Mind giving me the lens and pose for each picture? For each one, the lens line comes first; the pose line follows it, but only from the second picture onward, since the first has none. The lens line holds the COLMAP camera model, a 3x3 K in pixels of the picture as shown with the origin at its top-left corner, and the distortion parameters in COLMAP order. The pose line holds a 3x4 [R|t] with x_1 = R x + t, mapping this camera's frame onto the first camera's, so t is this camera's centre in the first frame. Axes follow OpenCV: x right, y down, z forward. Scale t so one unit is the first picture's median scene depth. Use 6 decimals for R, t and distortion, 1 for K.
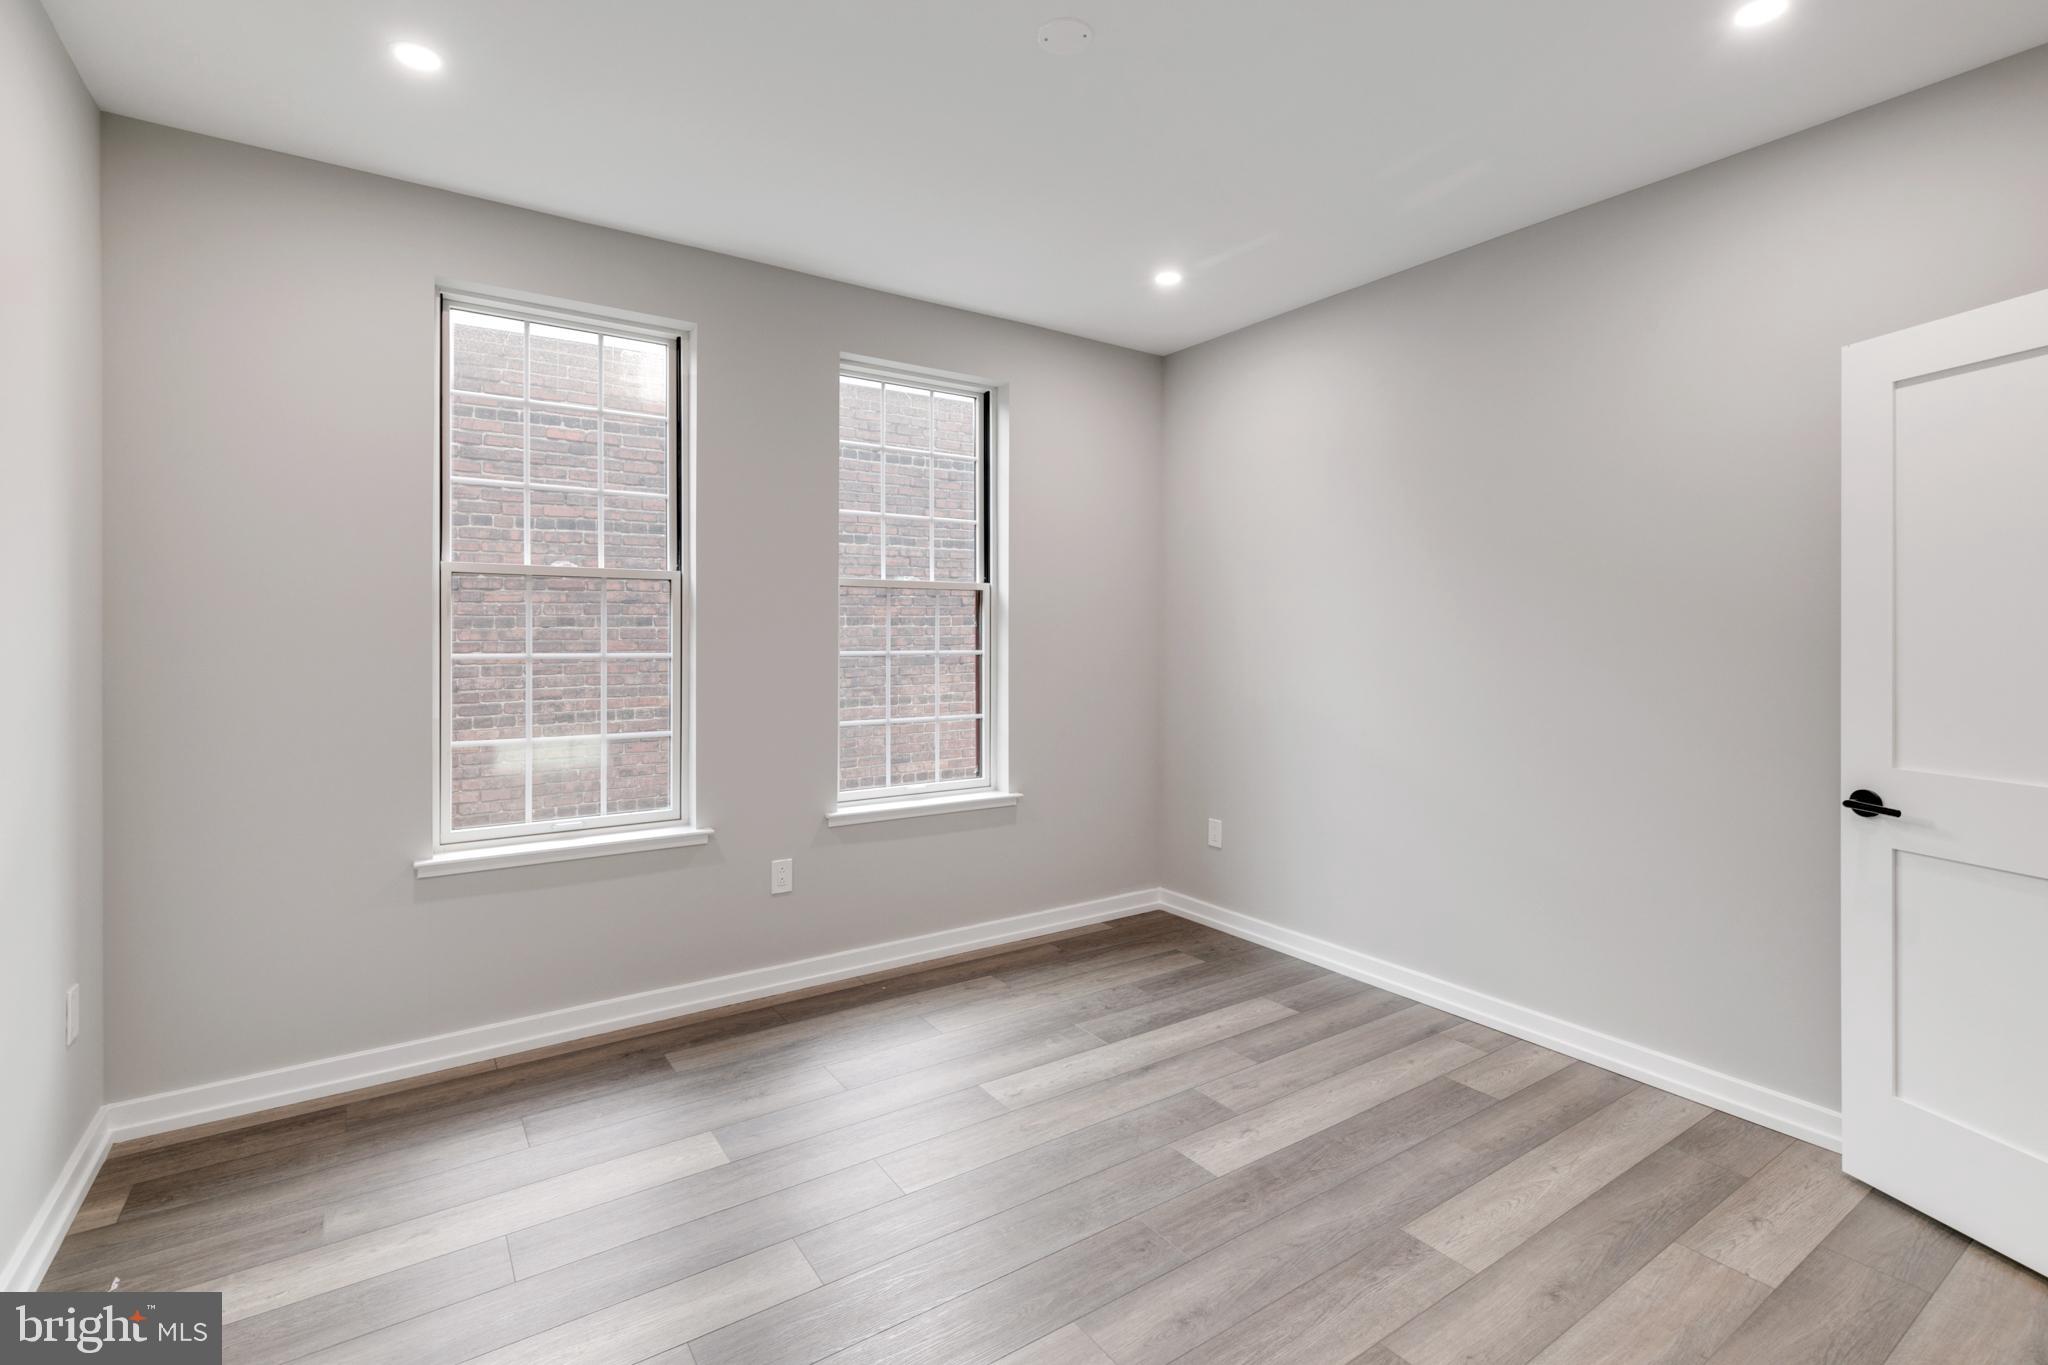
lens RADIAL K [[947.6, 0, 1077.9], [0, 947.6, 638.7], [0, 0, 1]] dist [0.008308, -0.001134]
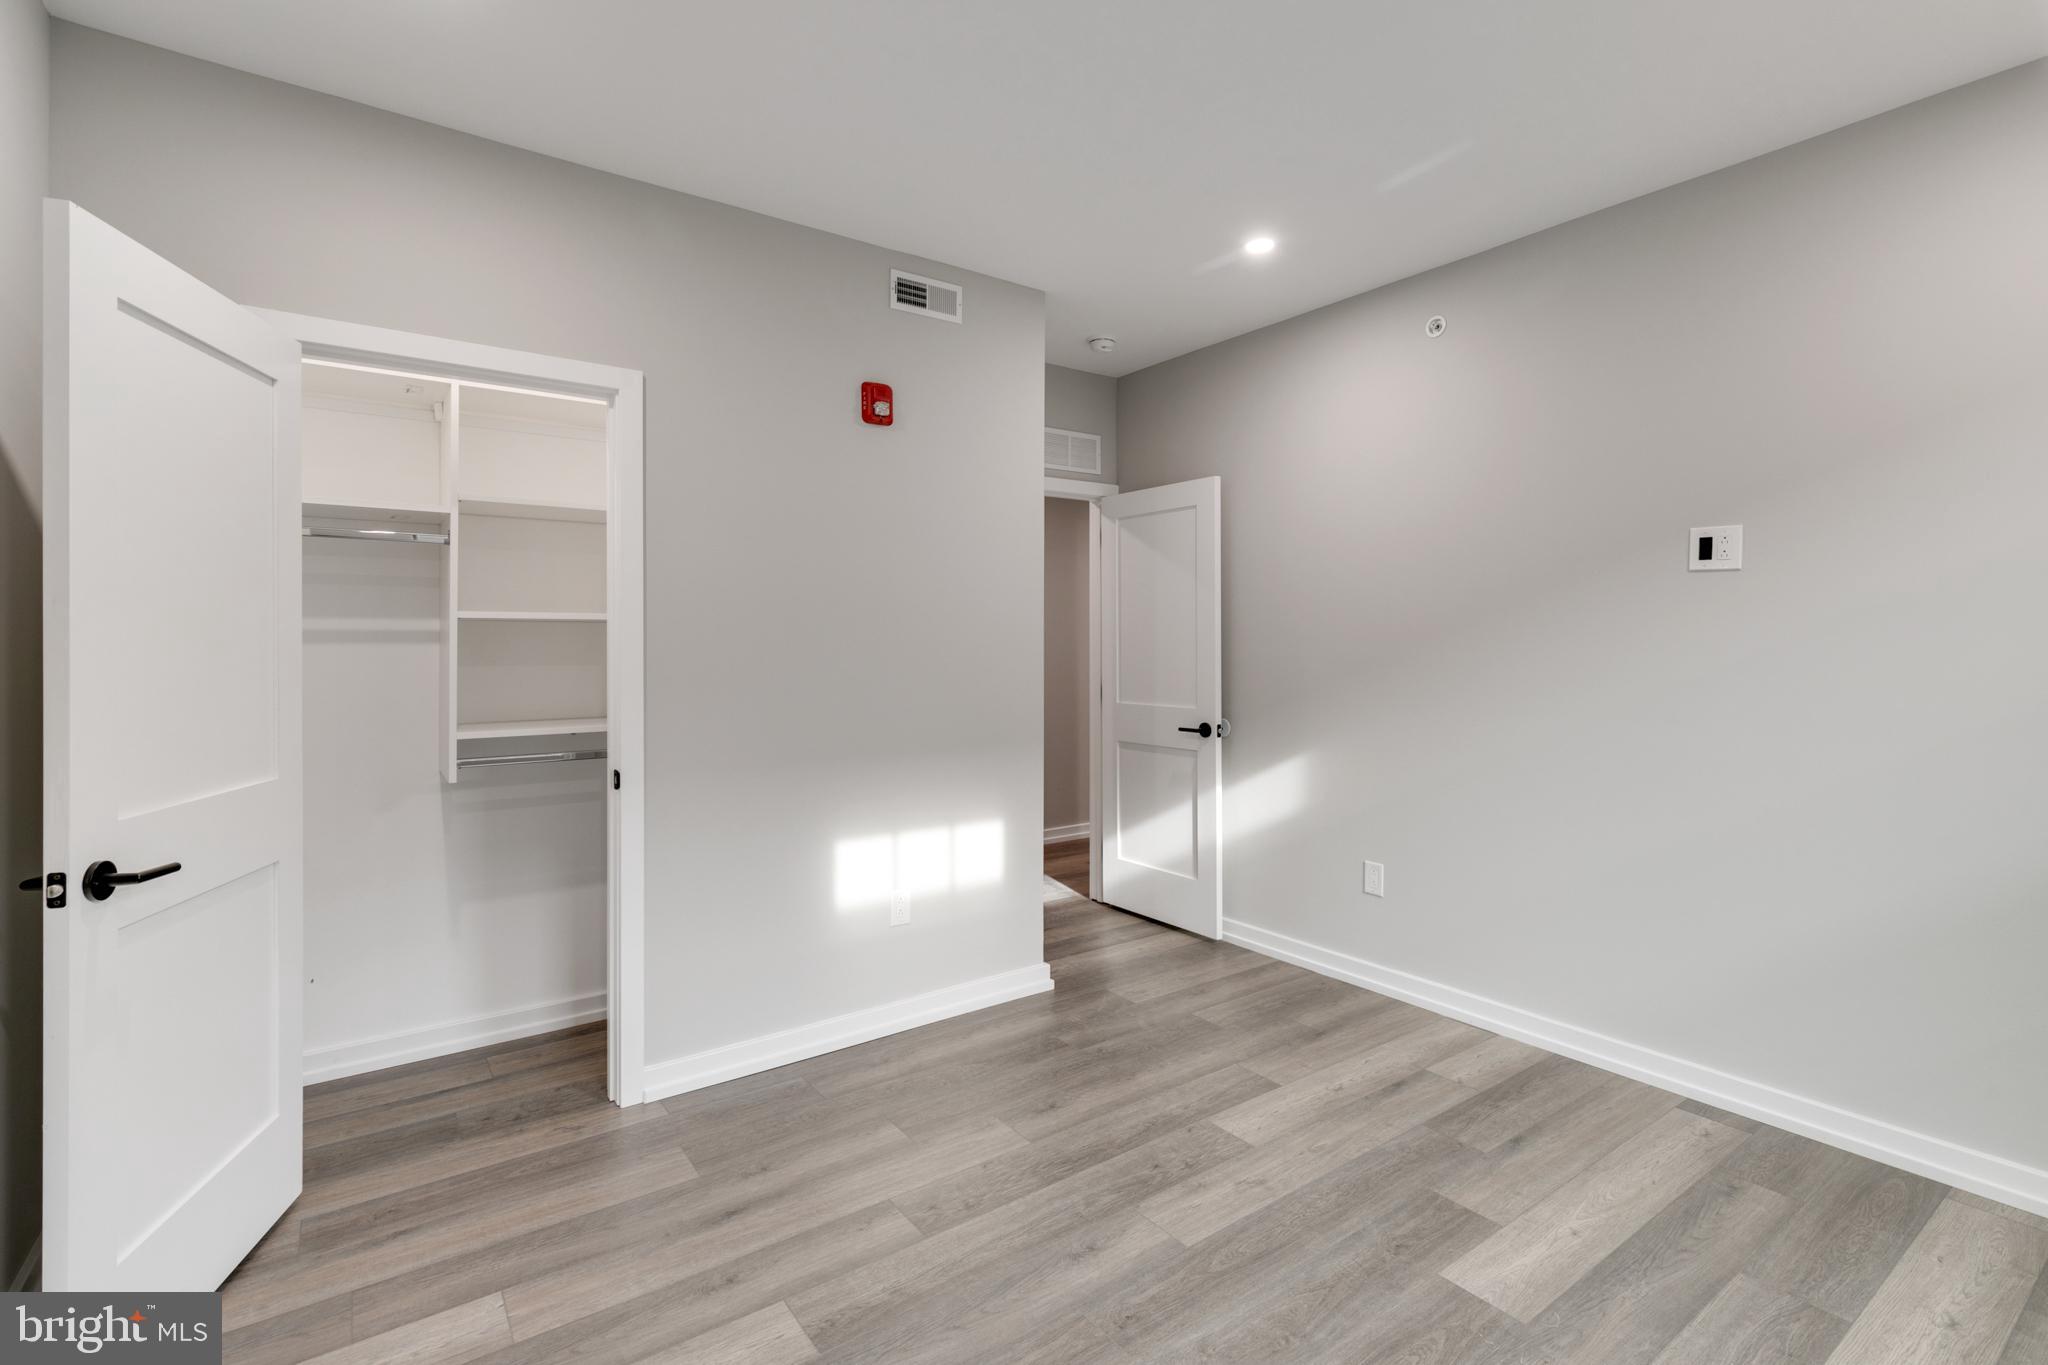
lens RADIAL K [[947.6, 0, 1038.4], [0, 947.6, 621.8], [0, 0, 1]] dist [0.008308, -0.001134]
pose [[-0.999975, 0.002597, 0.006549, 0.095388], [0.002436, 0.999699, -0.024425, 0.000351], [-0.006611, -0.024408, -0.999680, 1.255086]]
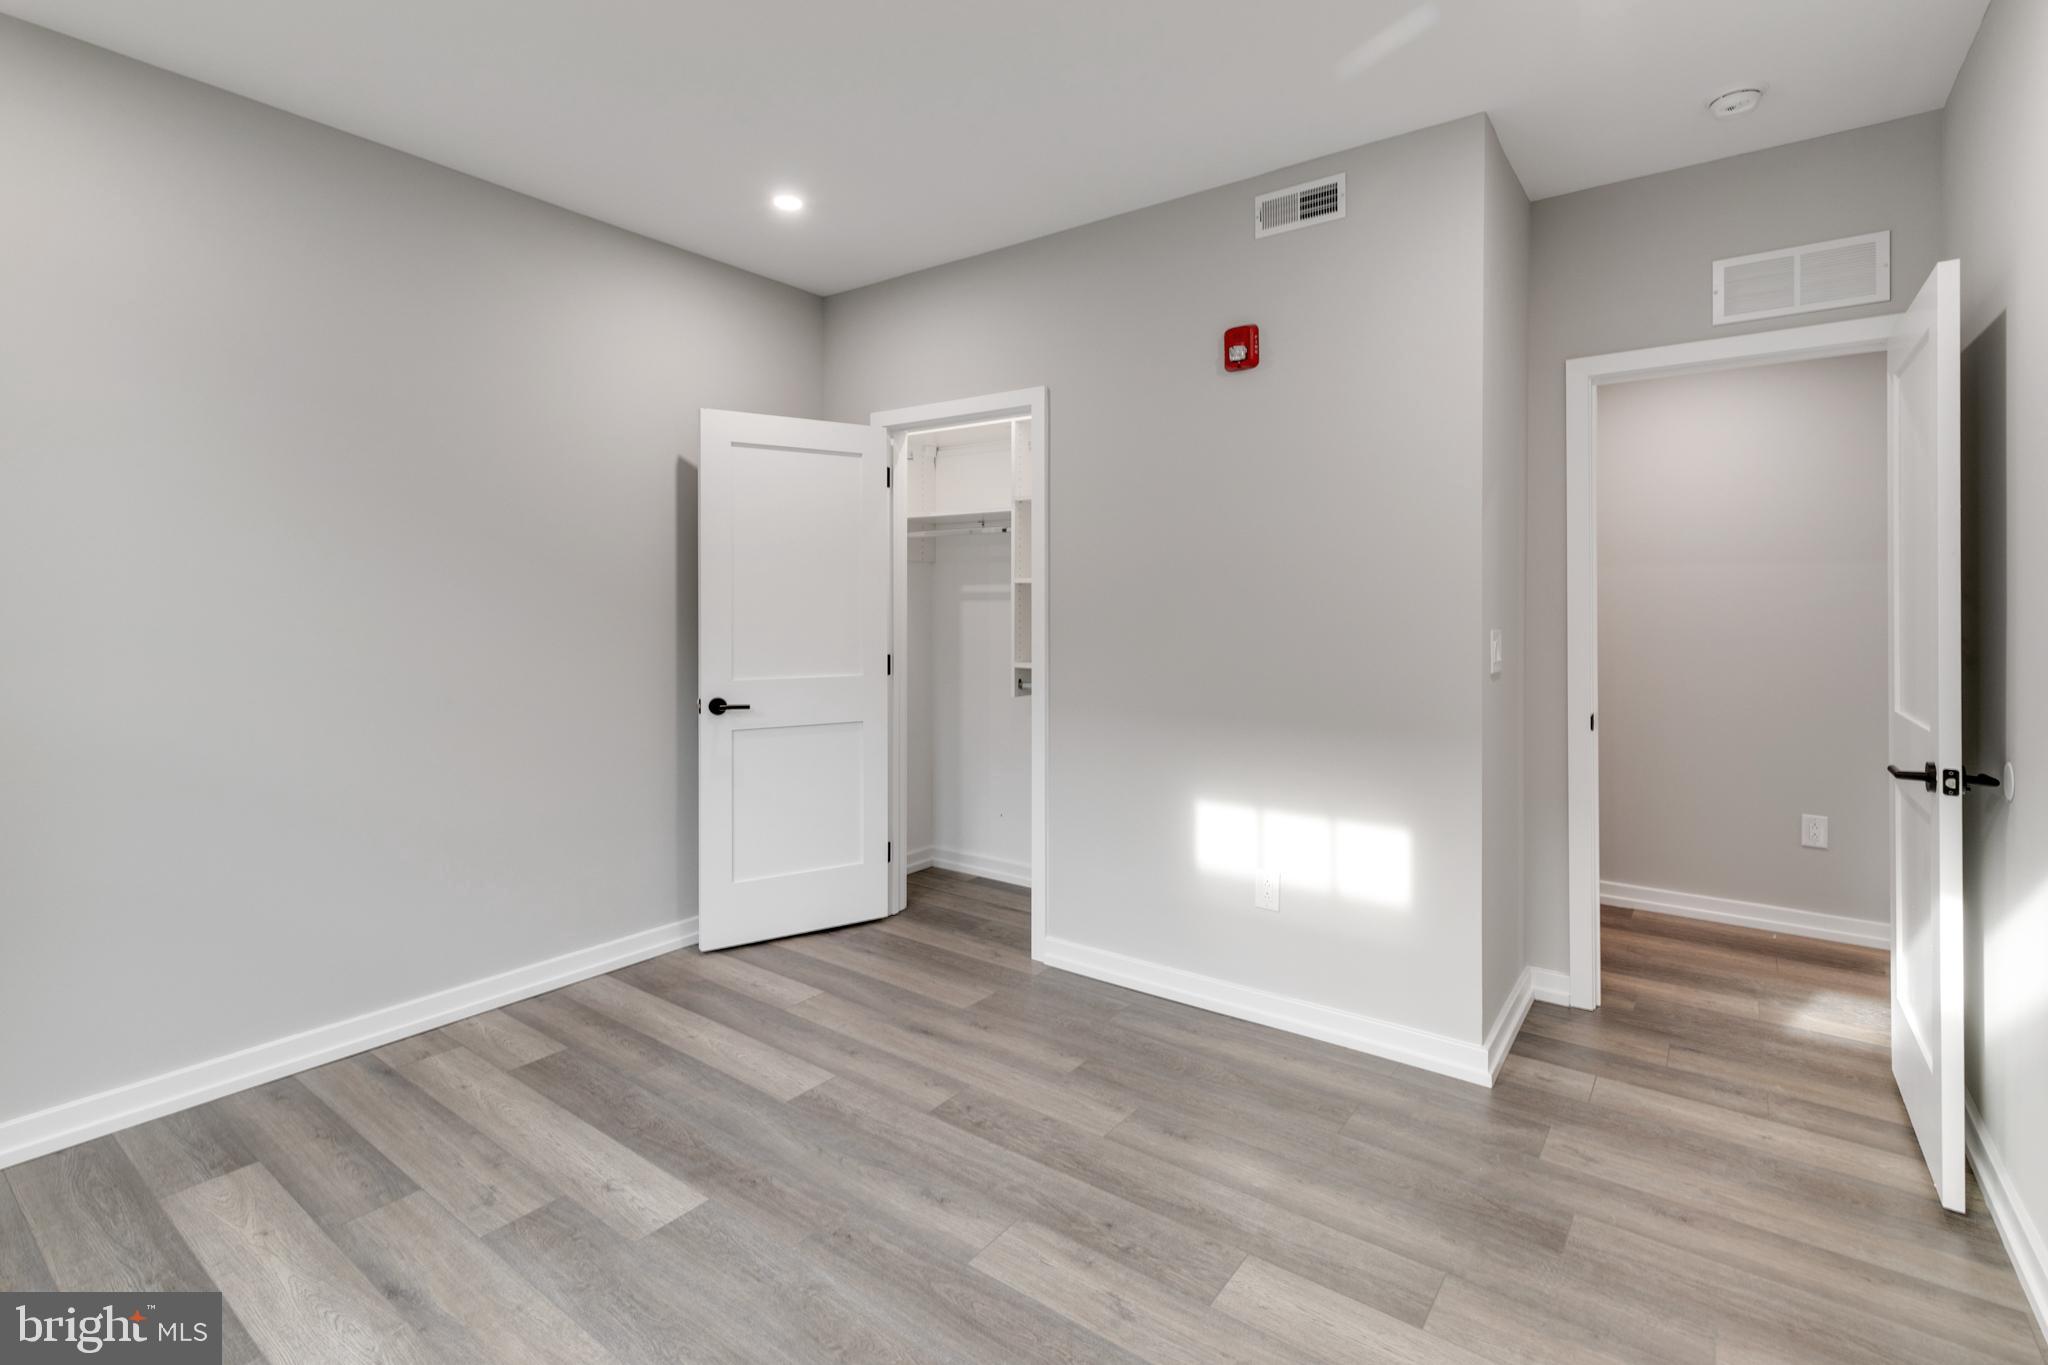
lens RADIAL K [[947.6, 0, 990.8], [0, 947.6, 592.4], [0, 0, 1]] dist [0.008308, -0.001134]
pose [[-0.278439, 0.009265, 0.960409, -0.590476], [-0.004522, 0.999930, -0.010958, -0.000057], [-0.960443, -0.007394, -0.278377, 0.739490]]
